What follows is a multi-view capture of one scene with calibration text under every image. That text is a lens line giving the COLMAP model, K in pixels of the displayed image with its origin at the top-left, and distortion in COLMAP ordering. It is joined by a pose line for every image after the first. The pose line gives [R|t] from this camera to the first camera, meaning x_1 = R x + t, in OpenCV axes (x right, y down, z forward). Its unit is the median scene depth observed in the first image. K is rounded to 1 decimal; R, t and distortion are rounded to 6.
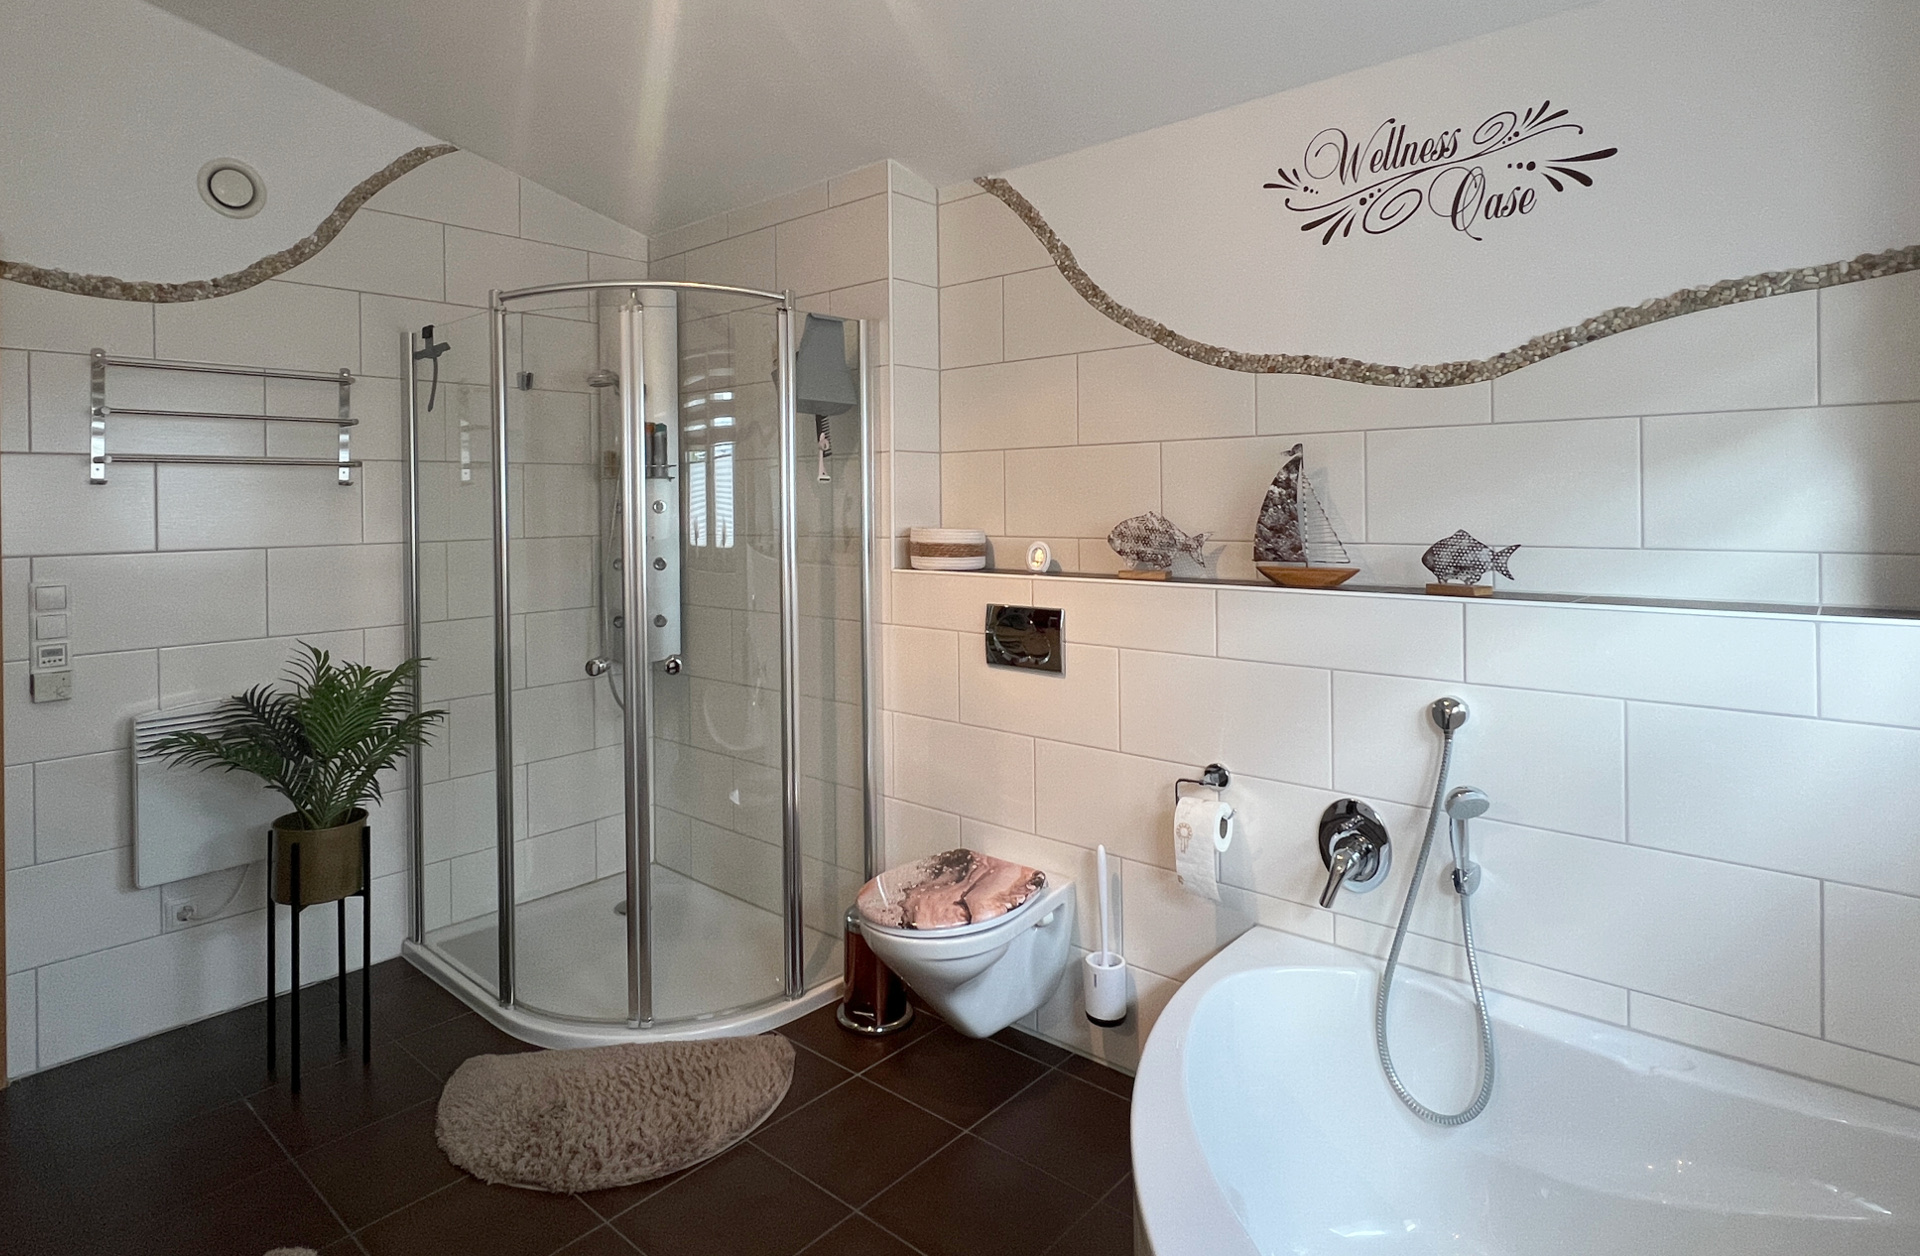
lens RADIAL K [[1022.2, 0, 958.9], [0, 1022.2, 486.4], [0, 0, 1]] dist [0.000248, 0.000332]
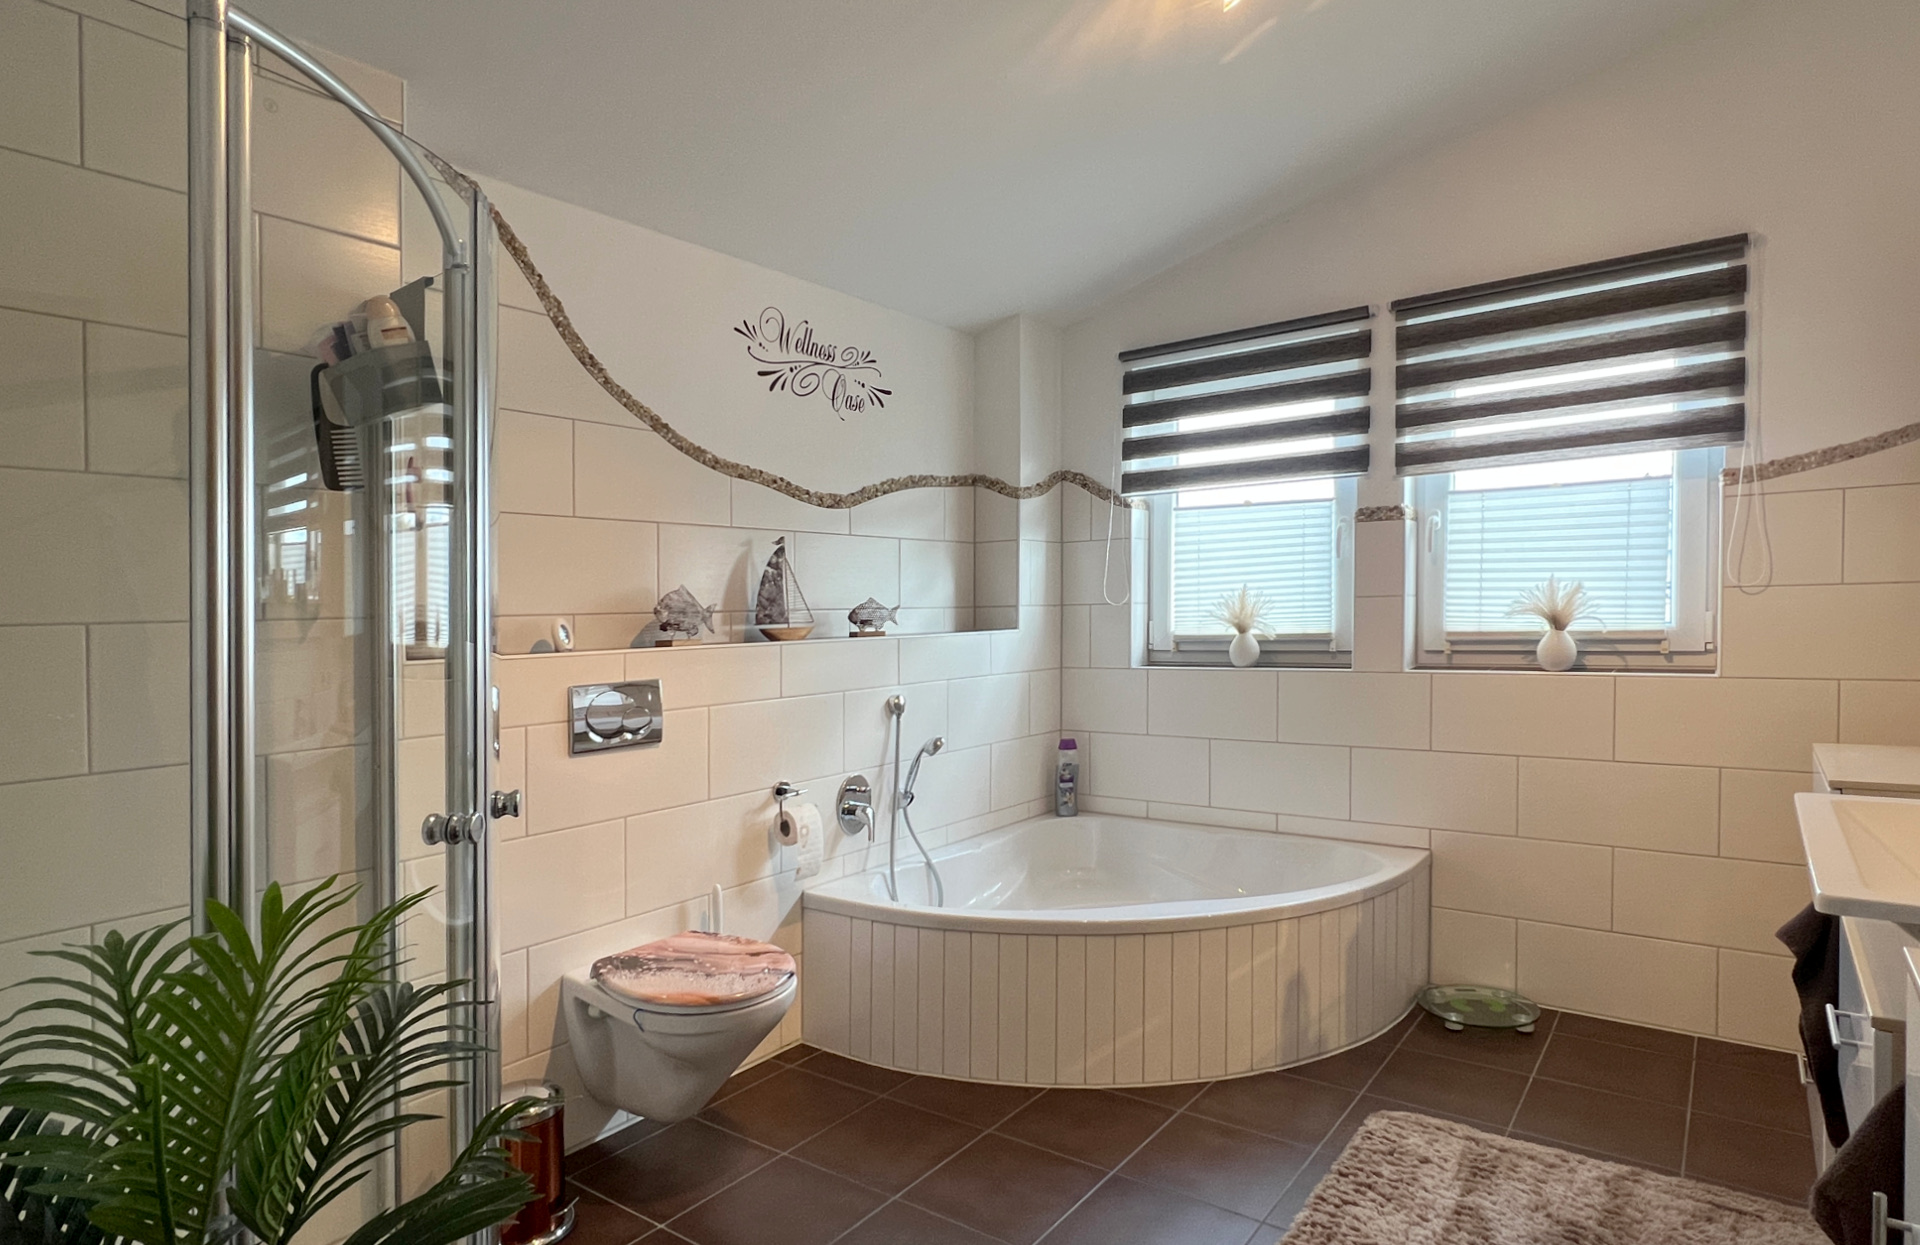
lens RADIAL K [[1047.2, 0, 960.0], [0, 1047.2, 622.5], [0, 0, 1]] dist [0.001331, 0.000228]
pose [[-0.076290, -0.006887, 0.997062, -1.062153], [-0.000353, 0.999976, 0.006881, 0.061938], [-0.997086, 0.000173, -0.076290, 0.863958]]
